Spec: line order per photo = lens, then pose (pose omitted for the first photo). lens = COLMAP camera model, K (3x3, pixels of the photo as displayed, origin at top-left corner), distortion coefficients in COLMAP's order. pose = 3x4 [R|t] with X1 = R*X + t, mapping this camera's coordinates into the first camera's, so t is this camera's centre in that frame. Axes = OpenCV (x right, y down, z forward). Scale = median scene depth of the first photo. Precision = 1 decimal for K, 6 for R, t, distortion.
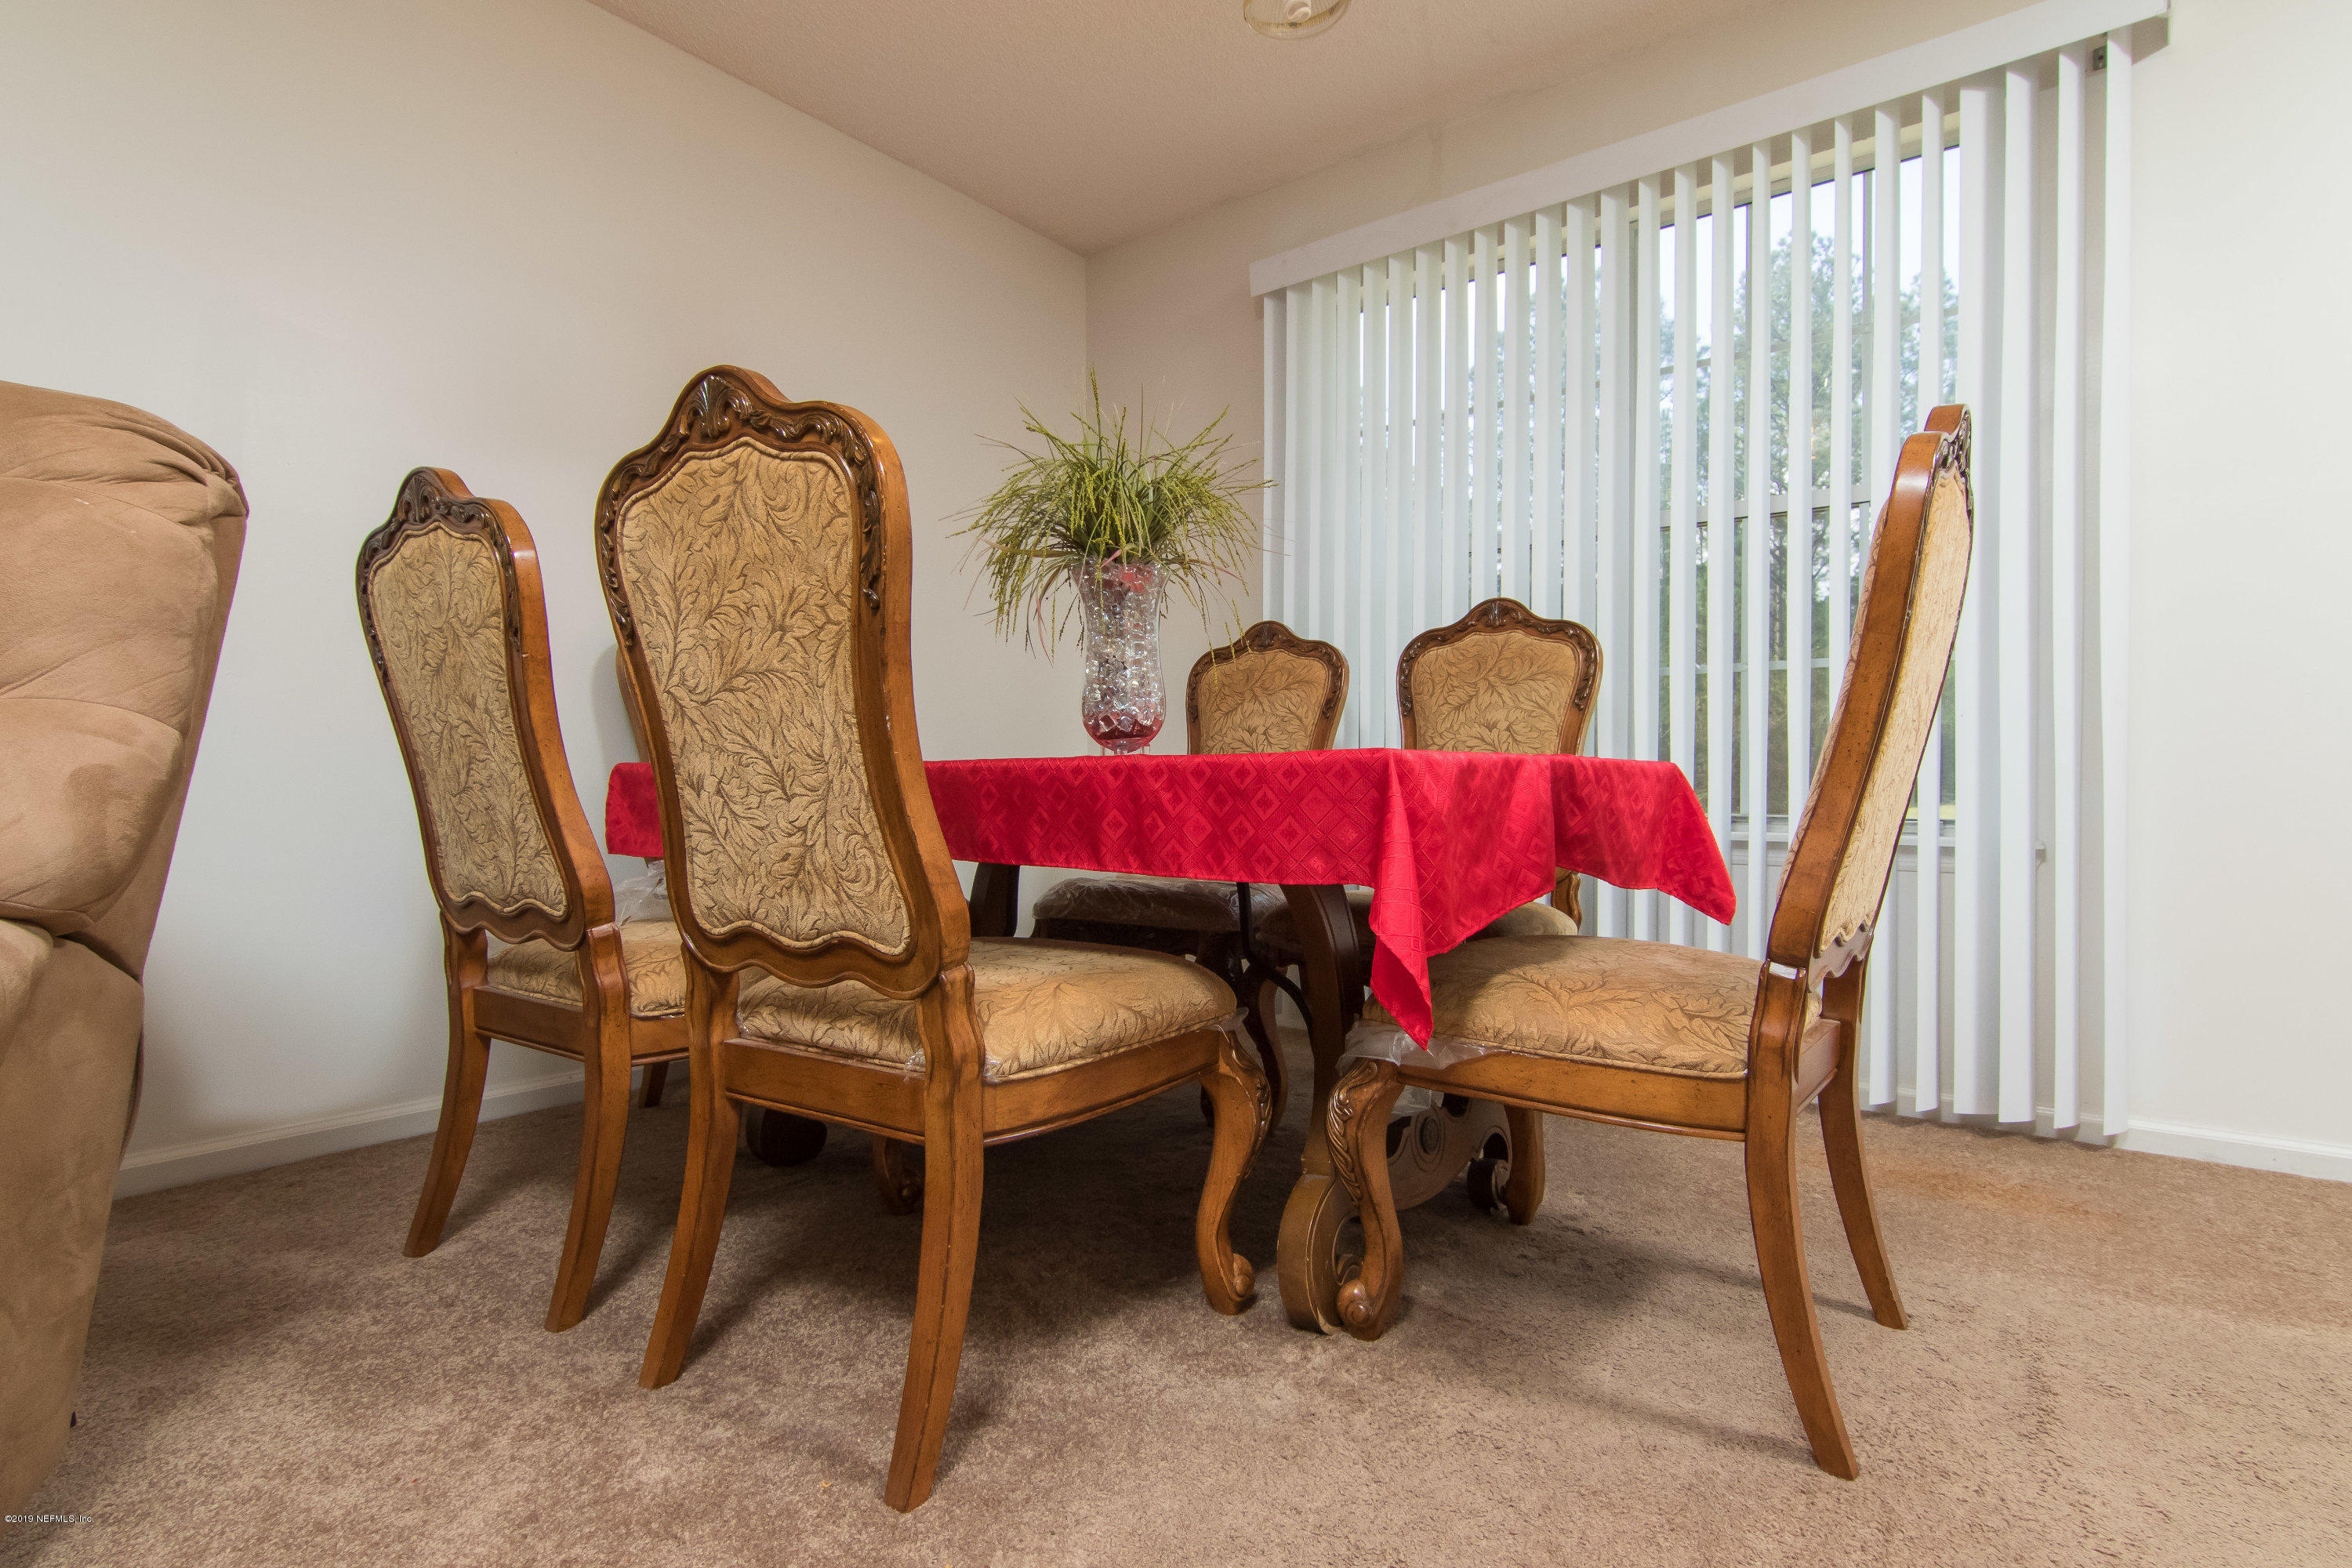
lens RADIAL K [[1195.5, 0, 1176.0], [0, 1195.5, 784.0], [0, 0, 1]] dist [-0.001780, -0.000044]
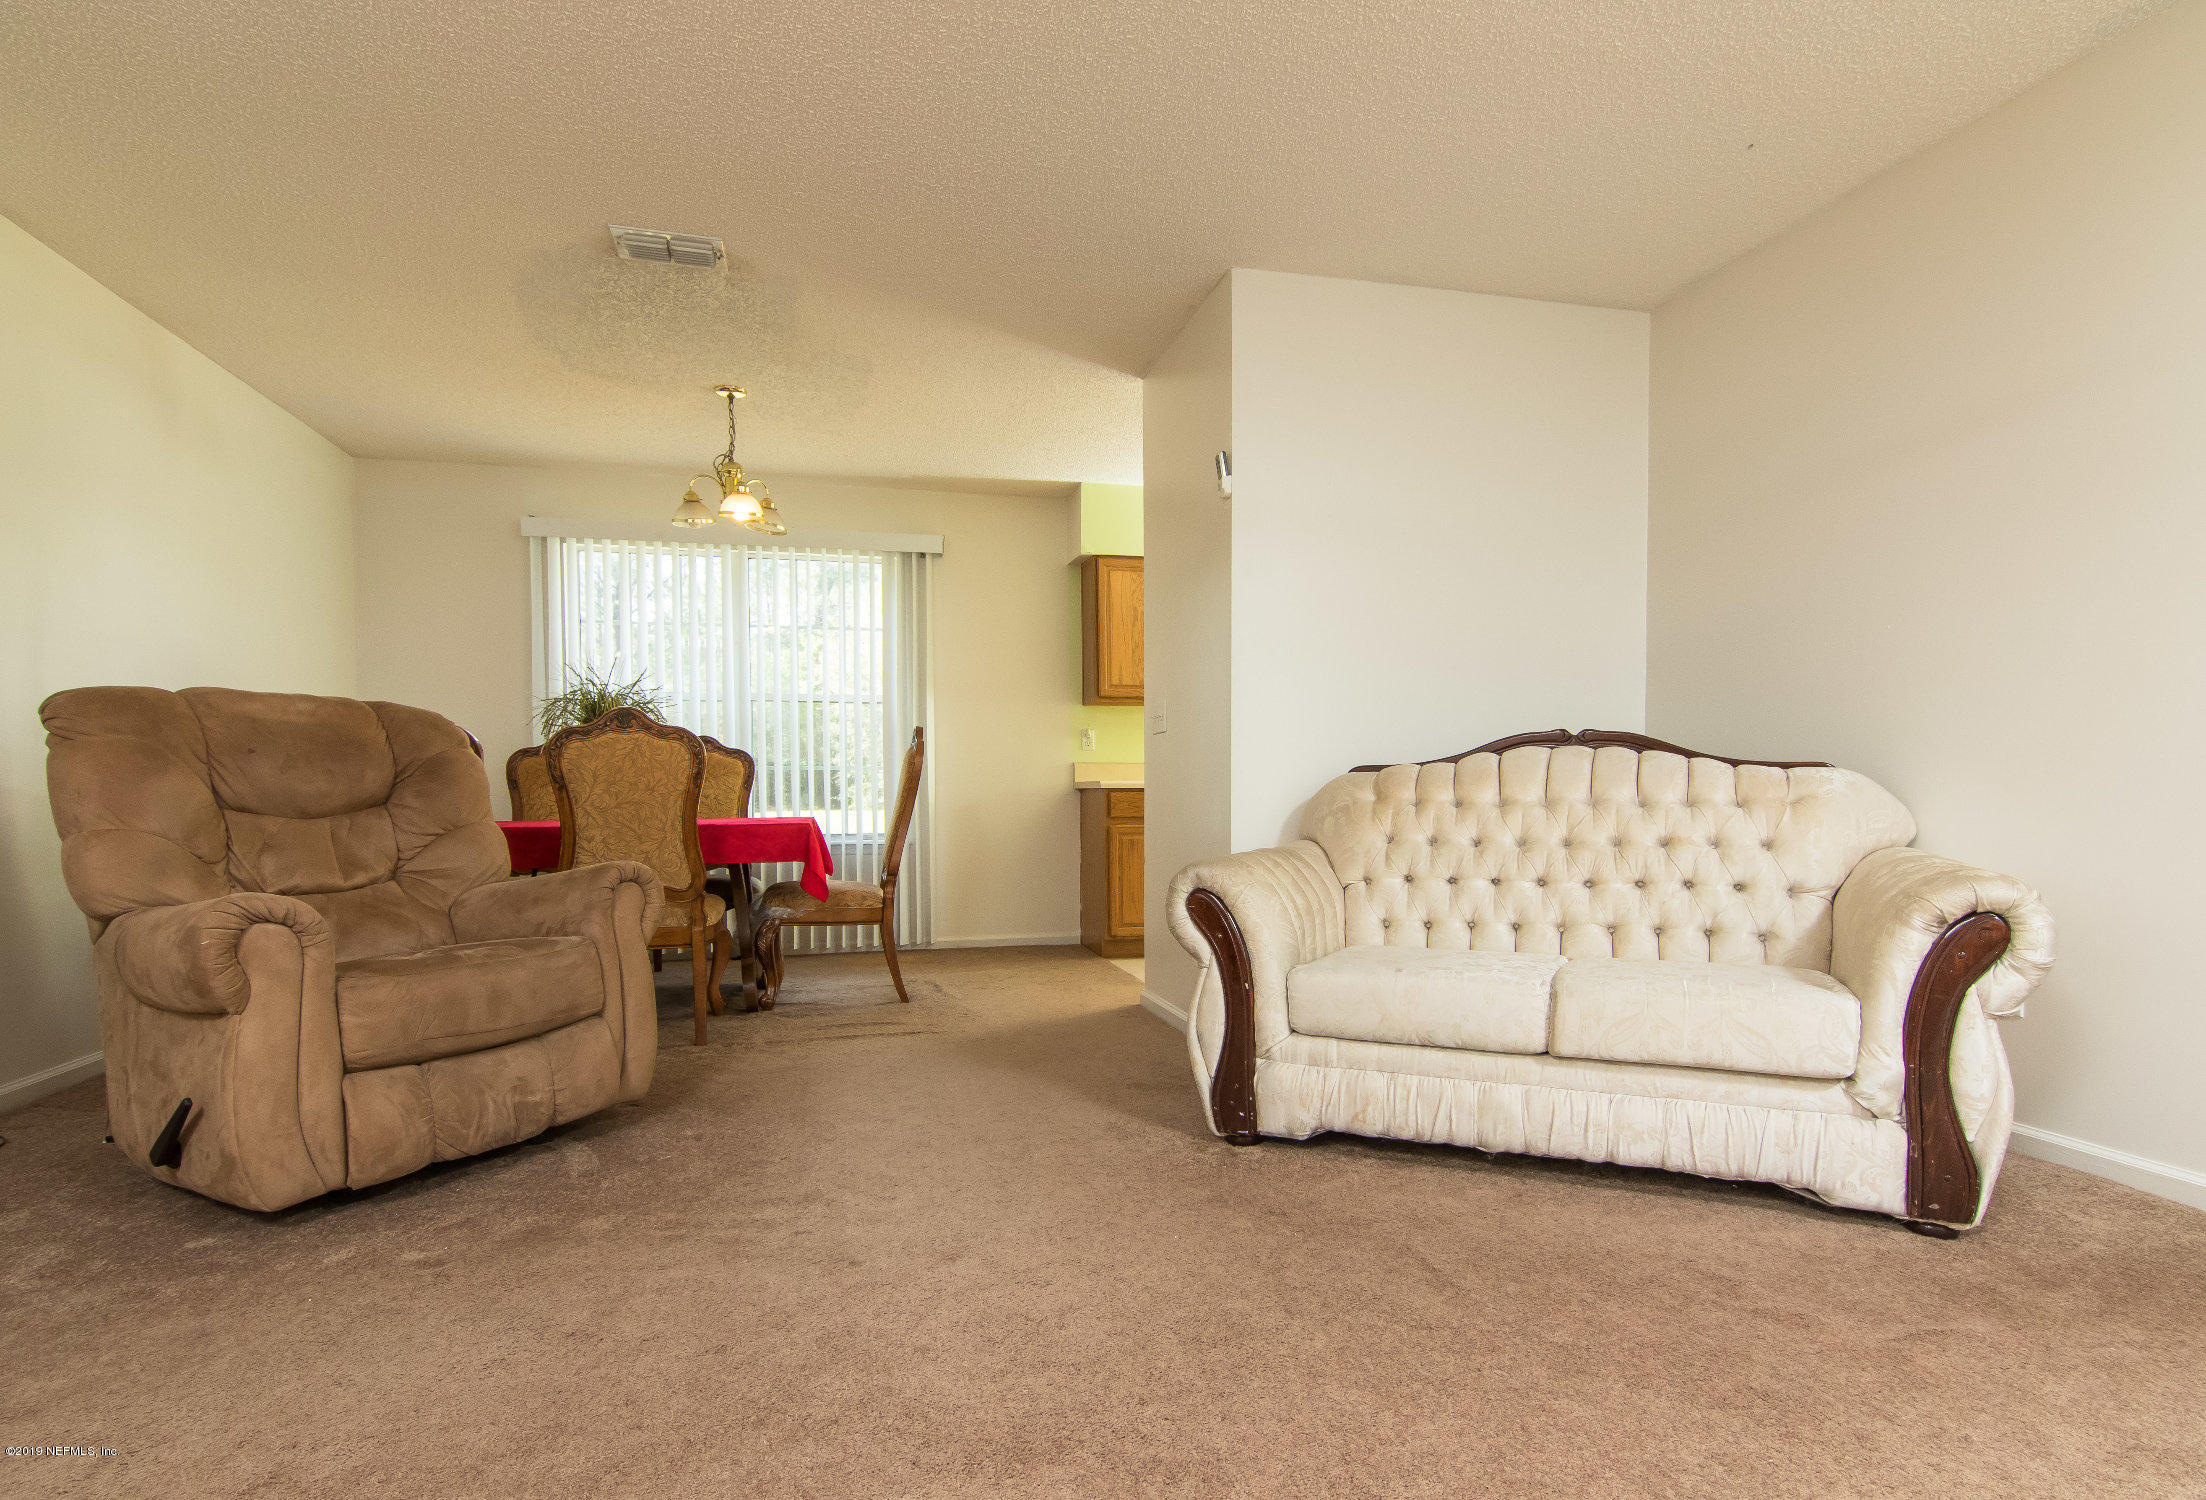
lens RADIAL K [[1159.5, 0, 1113.3], [0, 1159.5, 828.5], [0, 0, 1]] dist [0.002523, -0.000142]
pose [[0.616665, -0.032474, 0.786556, -1.202750], [0.007523, 0.999346, 0.035361, -0.075543], [-0.787190, -0.015889, 0.616506, -1.122159]]
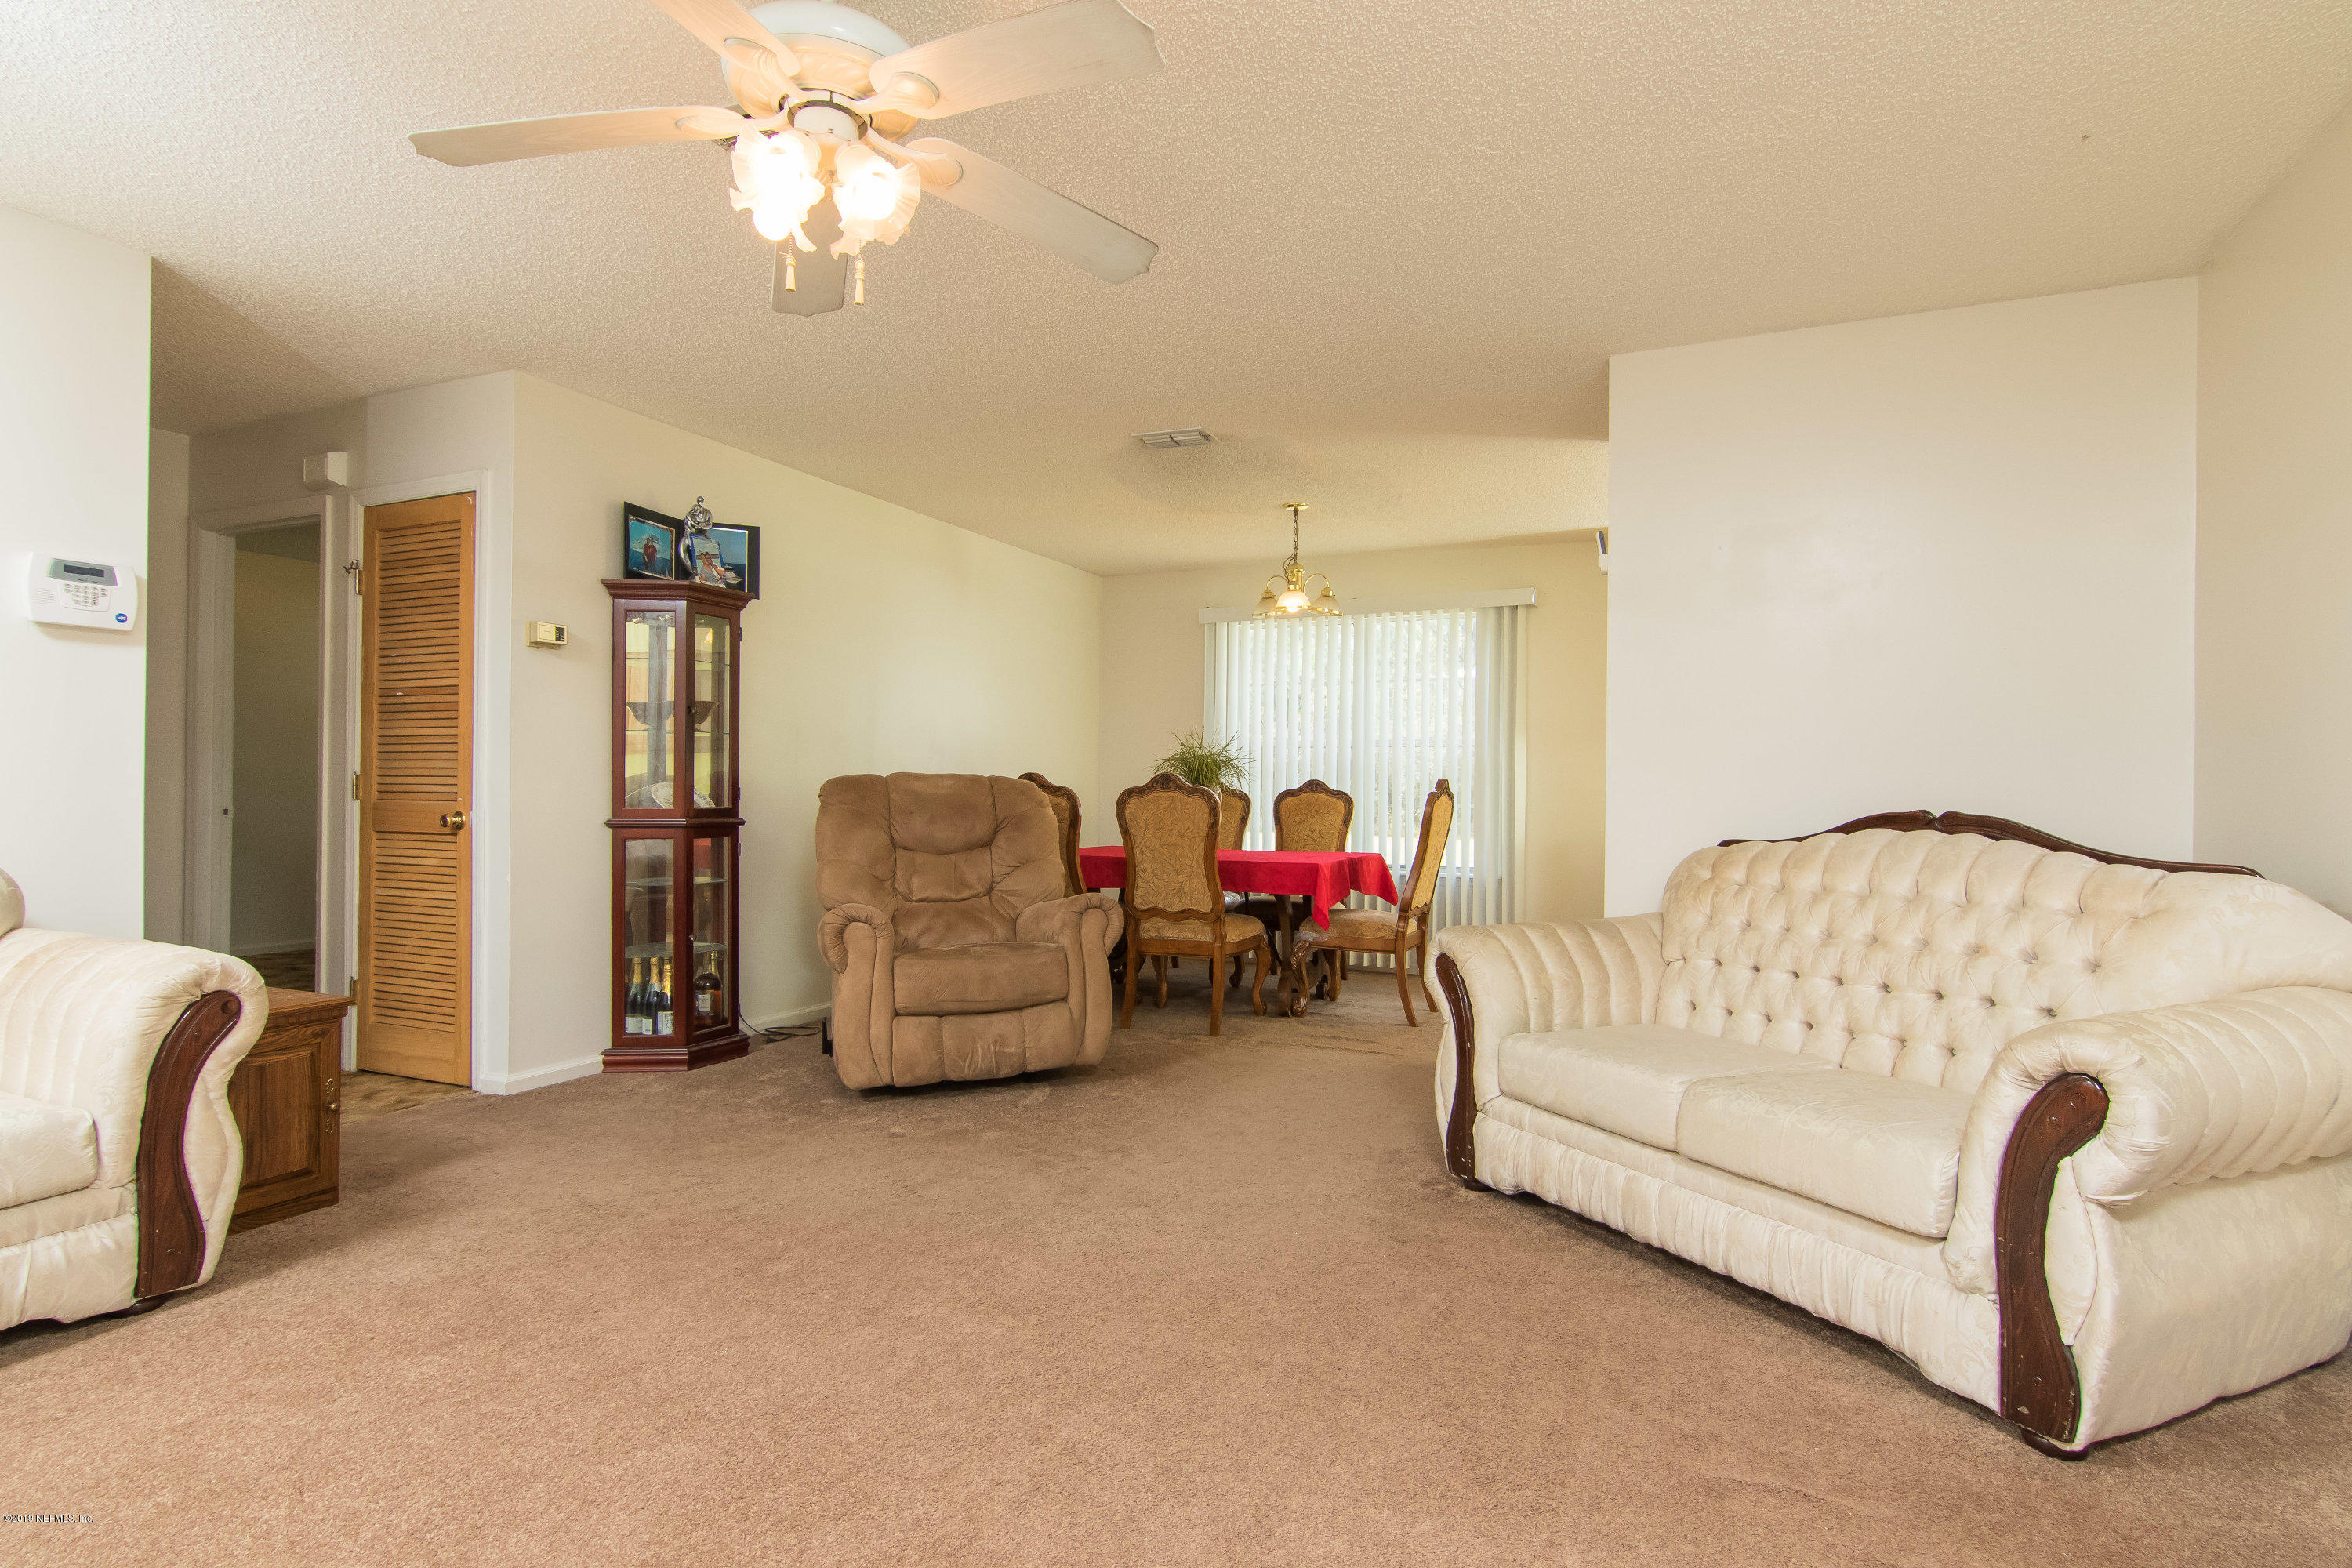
lens RADIAL K [[1195.5, 0, 1176.0], [0, 1195.5, 784.0], [0, 0, 1]] dist [-0.001780, -0.000044]
pose [[0.974703, 0.006416, 0.223414, -0.766643], [-0.005186, 0.999968, -0.006094, -0.170063], [-0.223446, 0.004782, 0.974705, -1.843150]]
